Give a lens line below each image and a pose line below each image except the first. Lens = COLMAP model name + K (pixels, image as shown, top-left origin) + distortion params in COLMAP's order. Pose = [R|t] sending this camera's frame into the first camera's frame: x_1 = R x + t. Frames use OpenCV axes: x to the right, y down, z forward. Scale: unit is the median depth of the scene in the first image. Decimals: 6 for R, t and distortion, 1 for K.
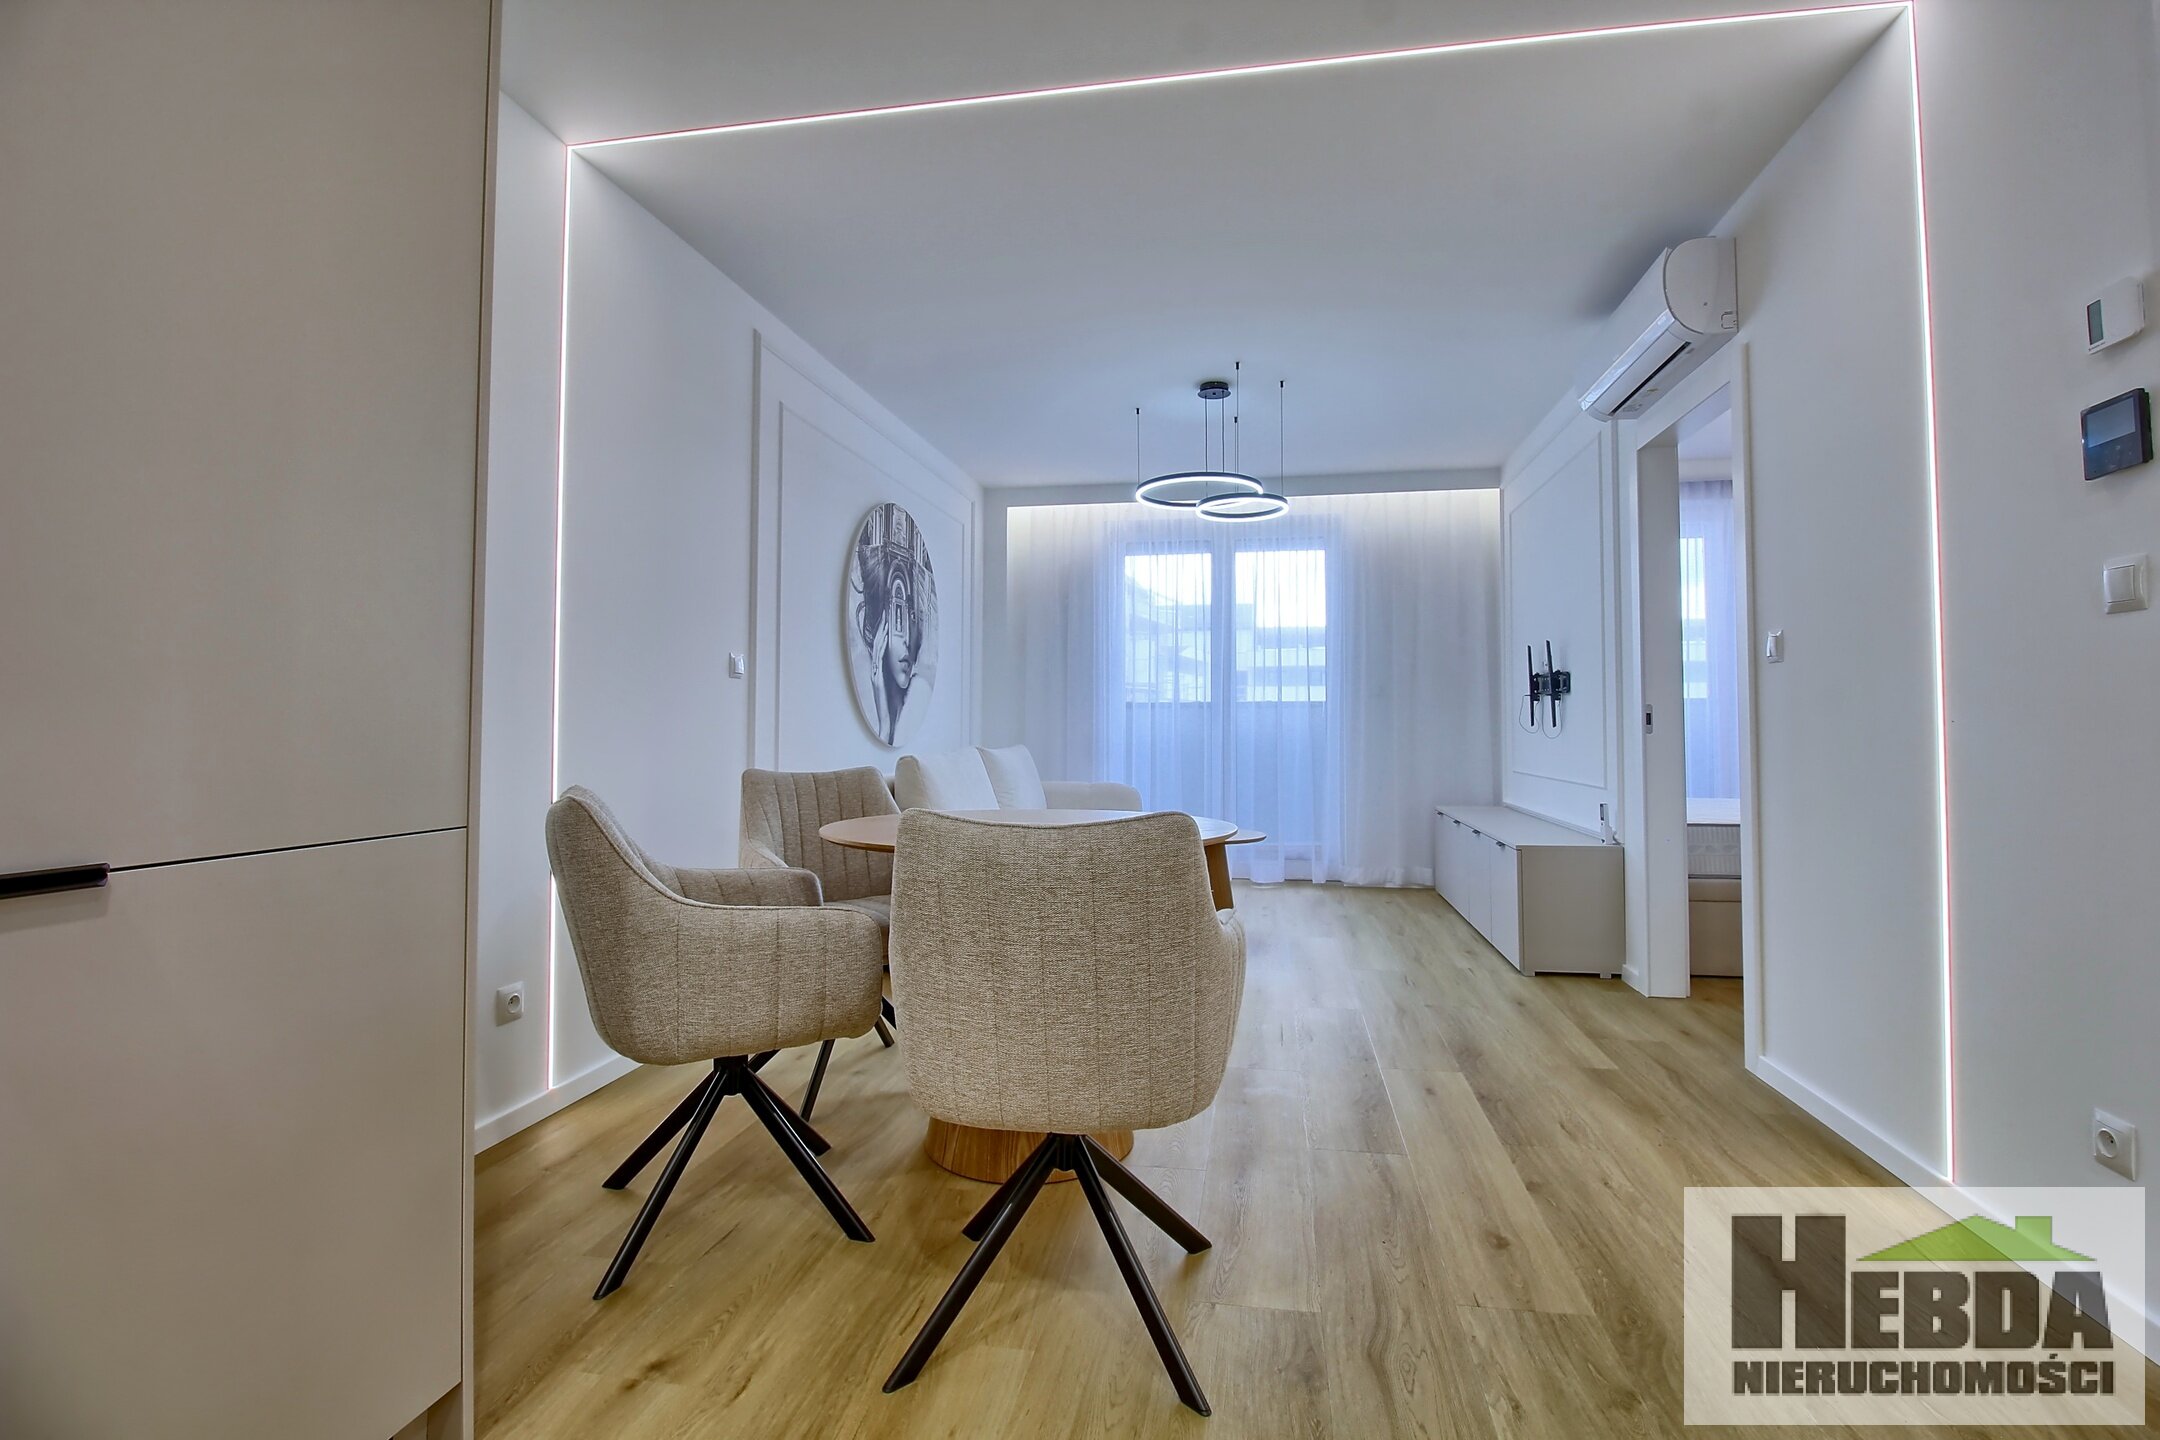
lens RADIAL K [[1000.8, 0, 1099.8], [0, 1000.8, 692.6], [0, 0, 1]] dist [-0.006470, -0.008001]
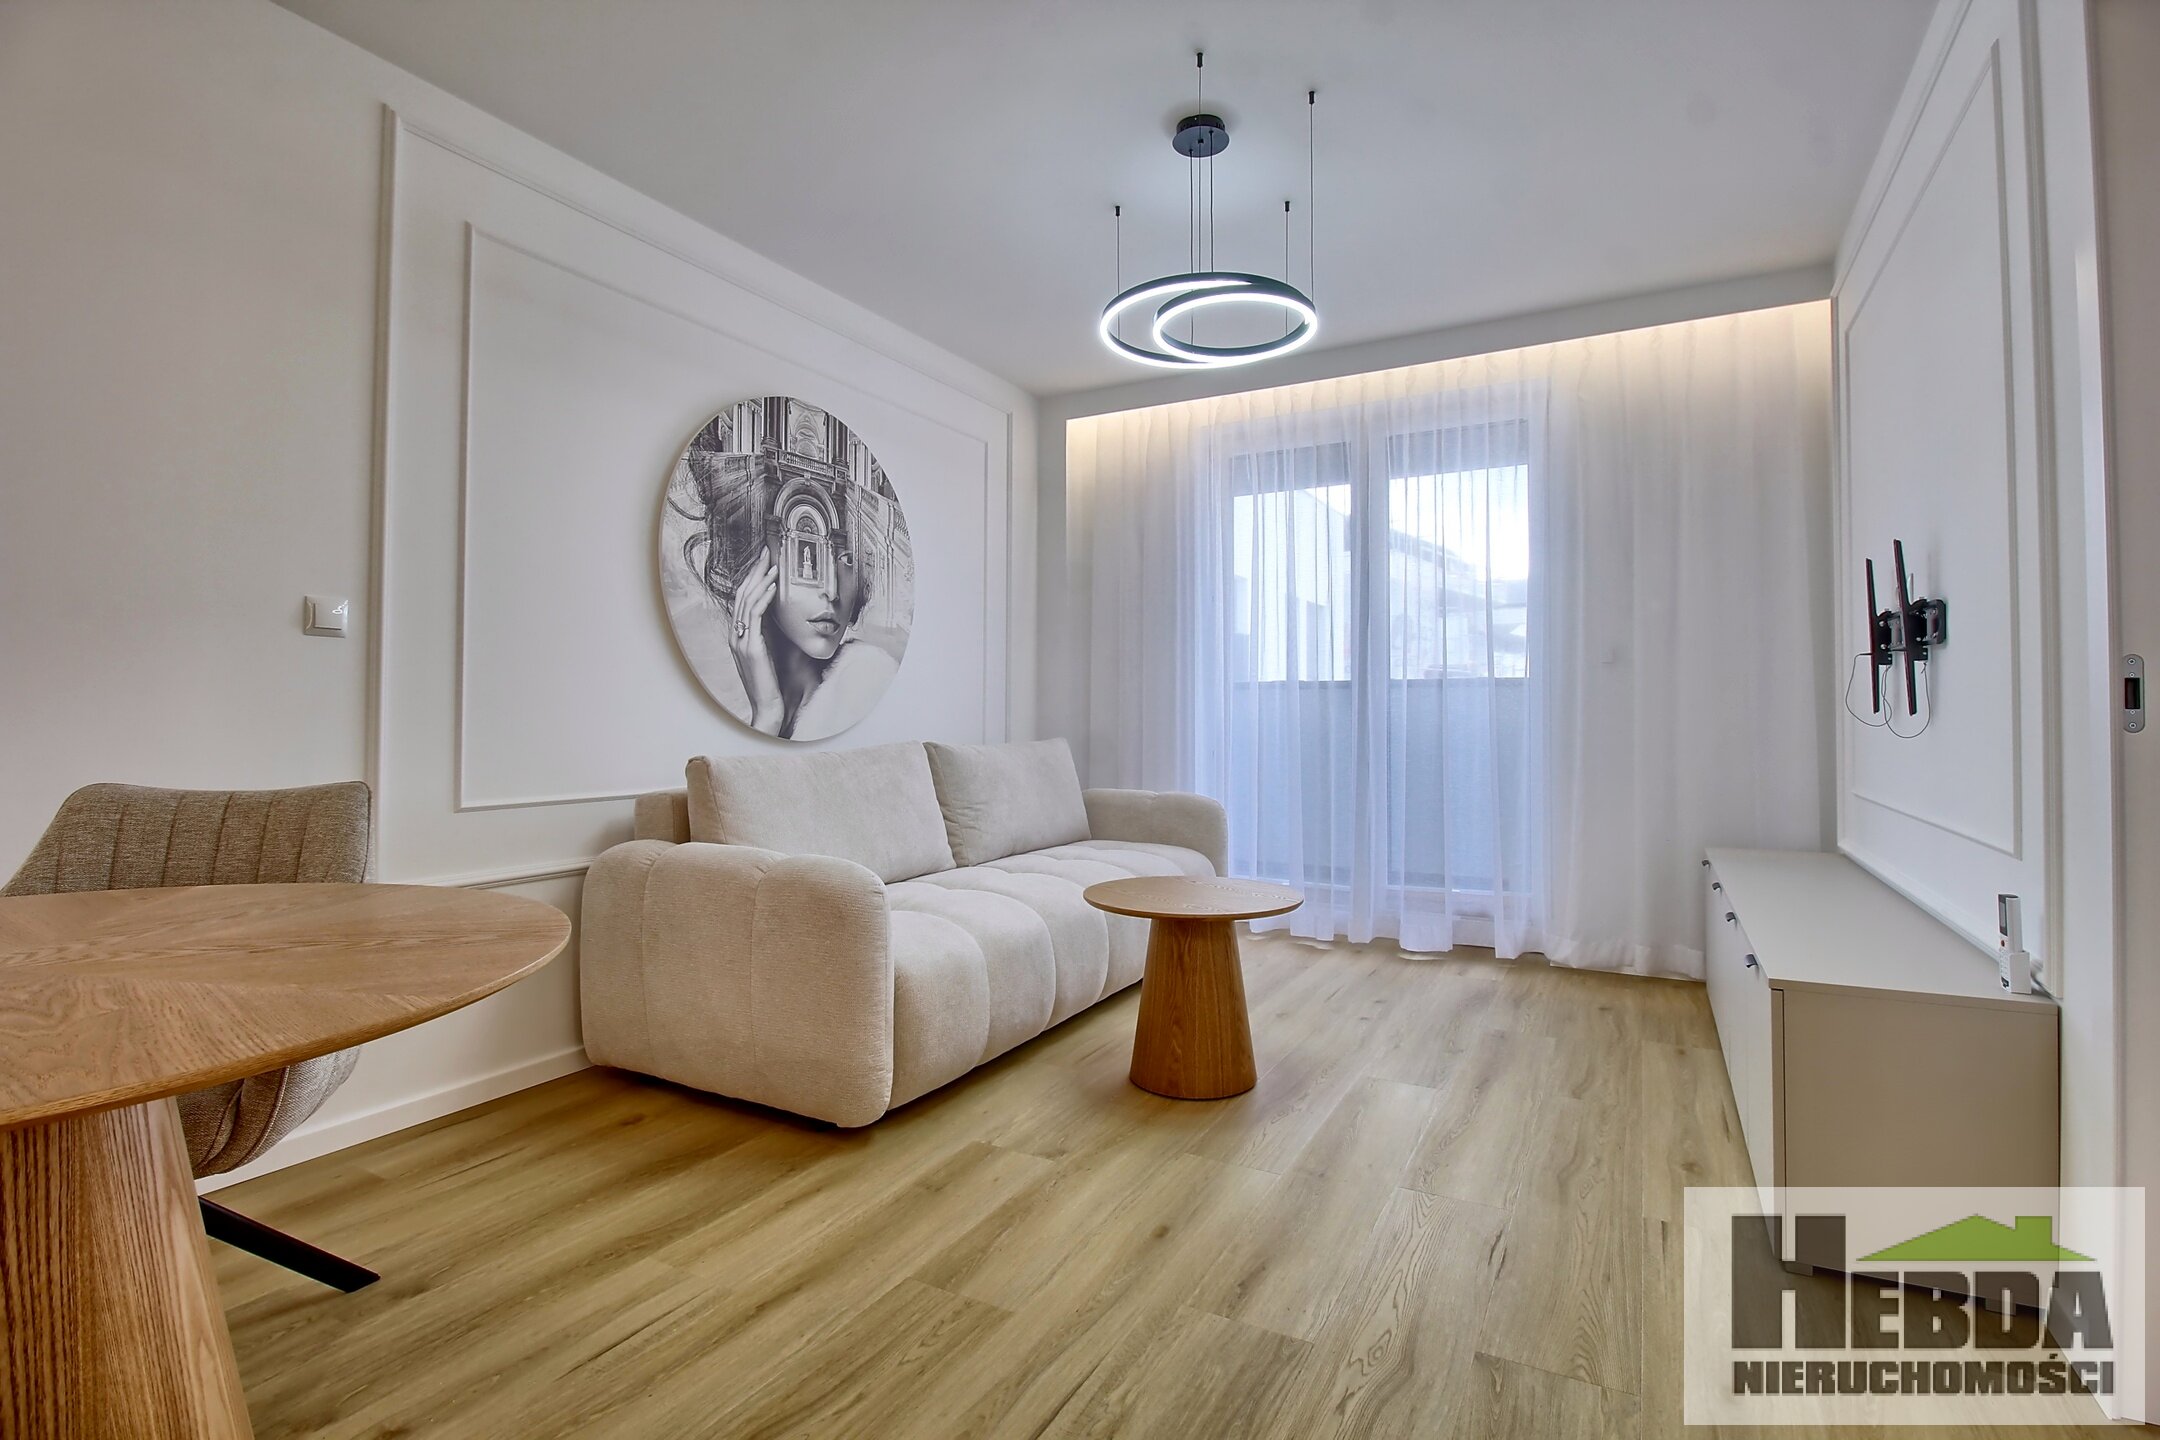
lens RADIAL K [[1000.8, 0, 1098.1], [0, 1000.8, 700.8], [0, 0, 1]] dist [-0.006470, -0.008001]
pose [[0.946771, -0.002693, -0.321896, 0.231711], [0.009017, 0.999795, 0.018156, 0.014855], [0.321781, -0.020092, 0.946601, 0.405772]]
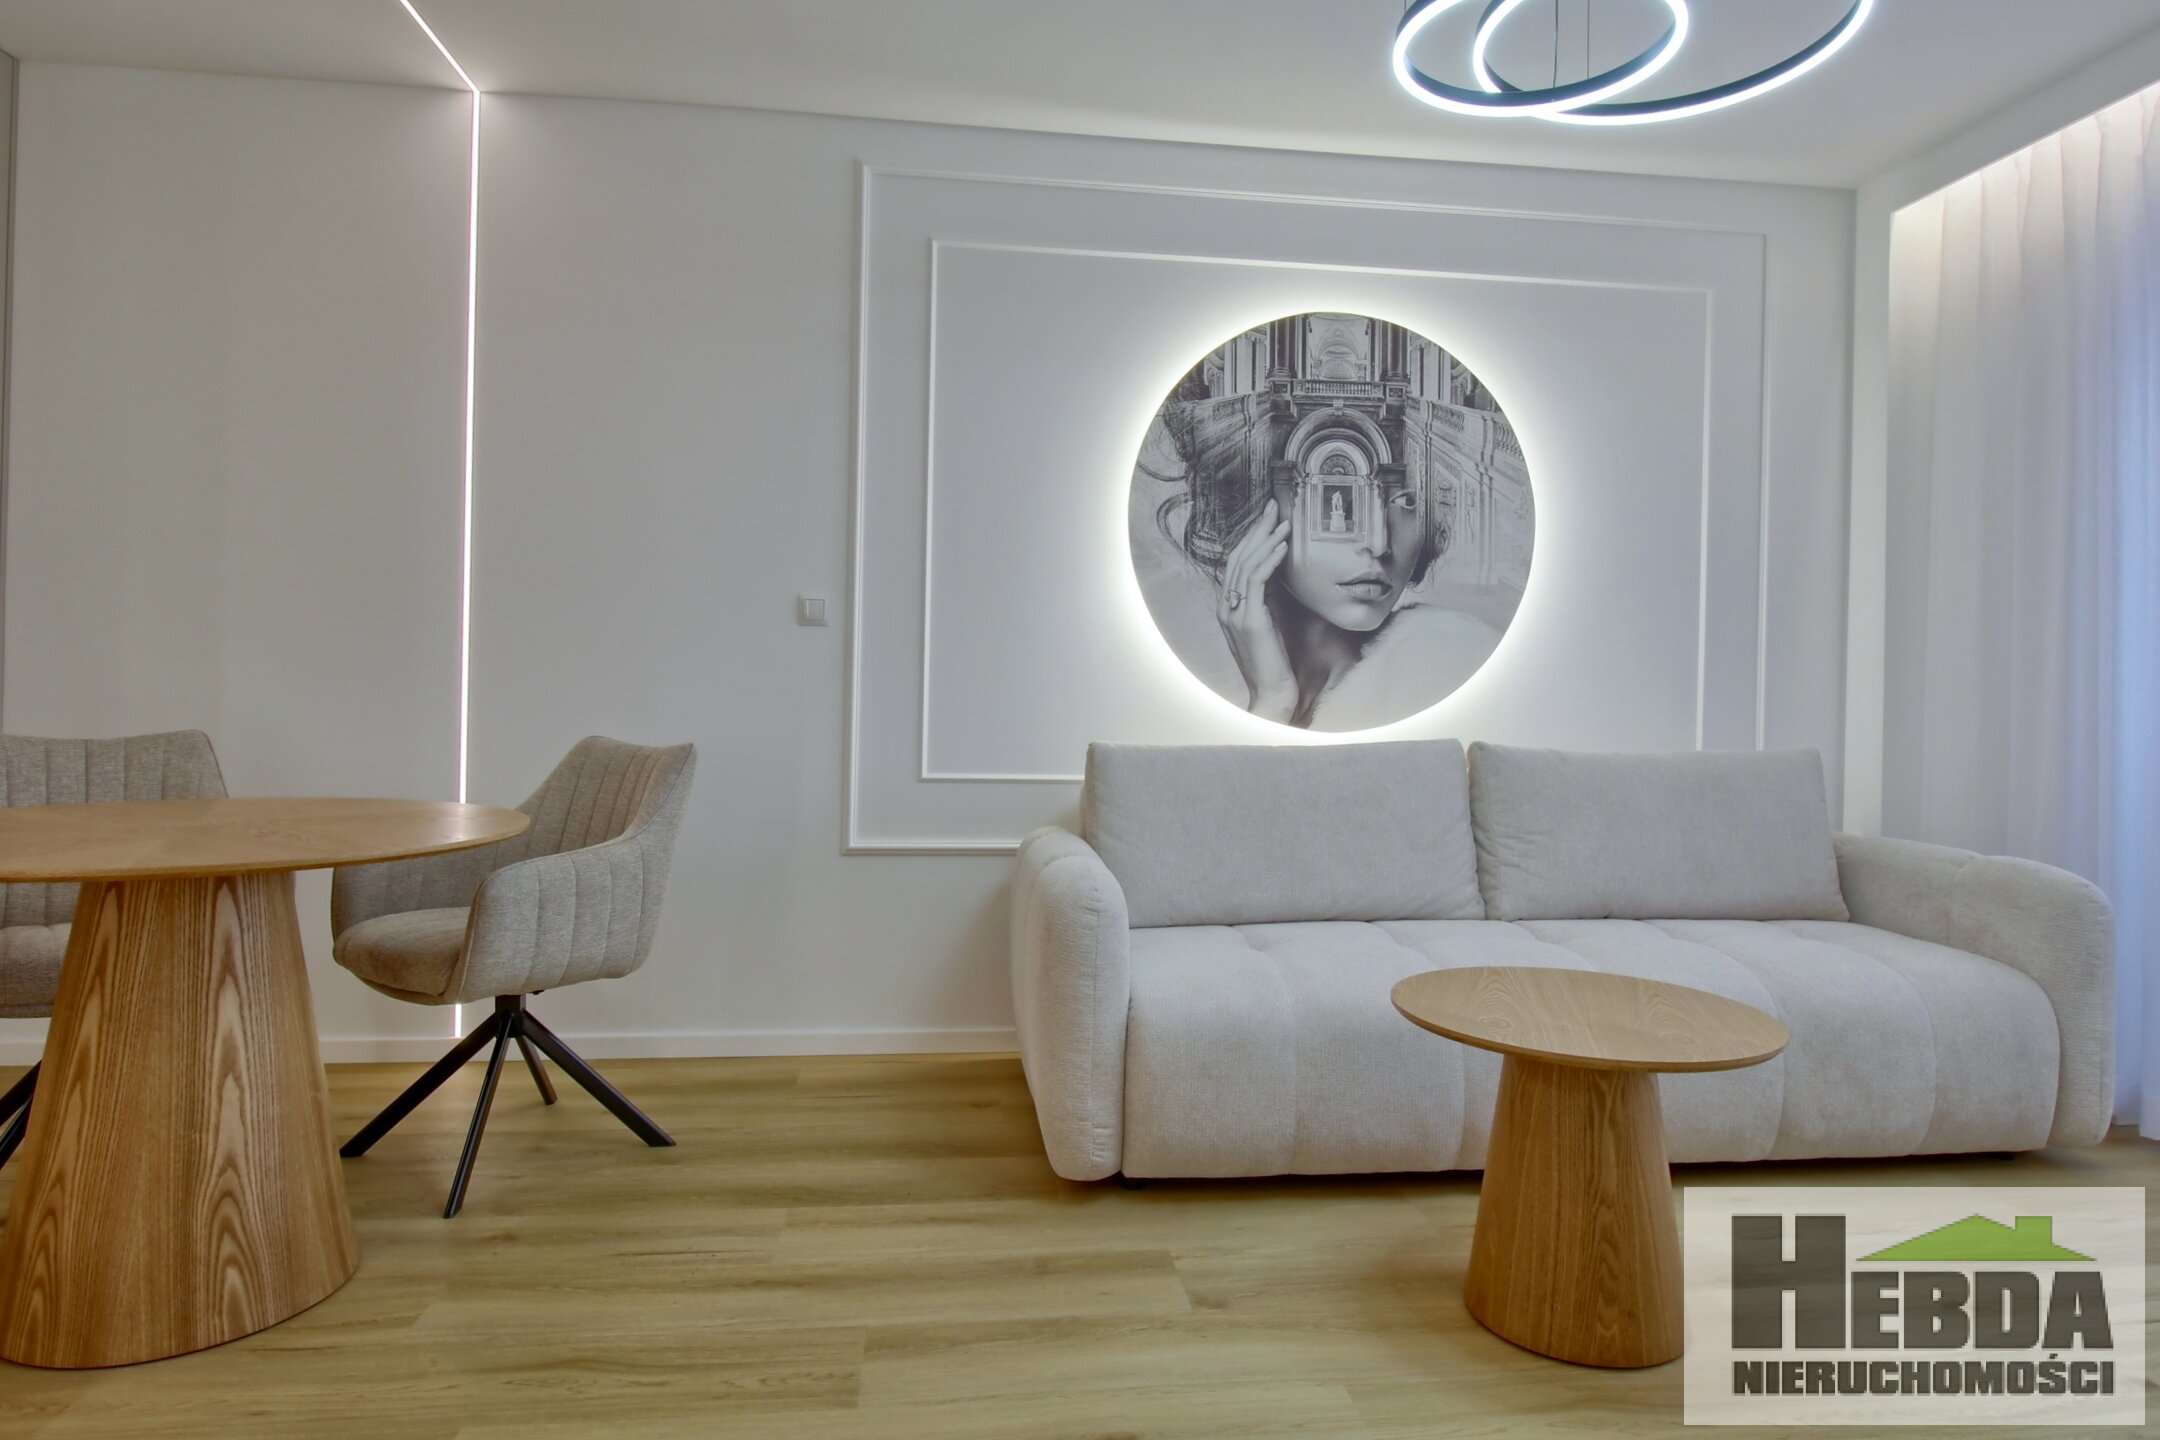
lens RADIAL K [[1240.9, 0, 1103.5], [0, 1240.9, 695.9], [0, 0, 1]] dist [0.004924, -0.003633]
pose [[0.284974, 0.008680, -0.958496, 0.460060], [0.012863, 0.999834, 0.012878, 0.022481], [0.958449, -0.015999, 0.284815, 0.691608]]
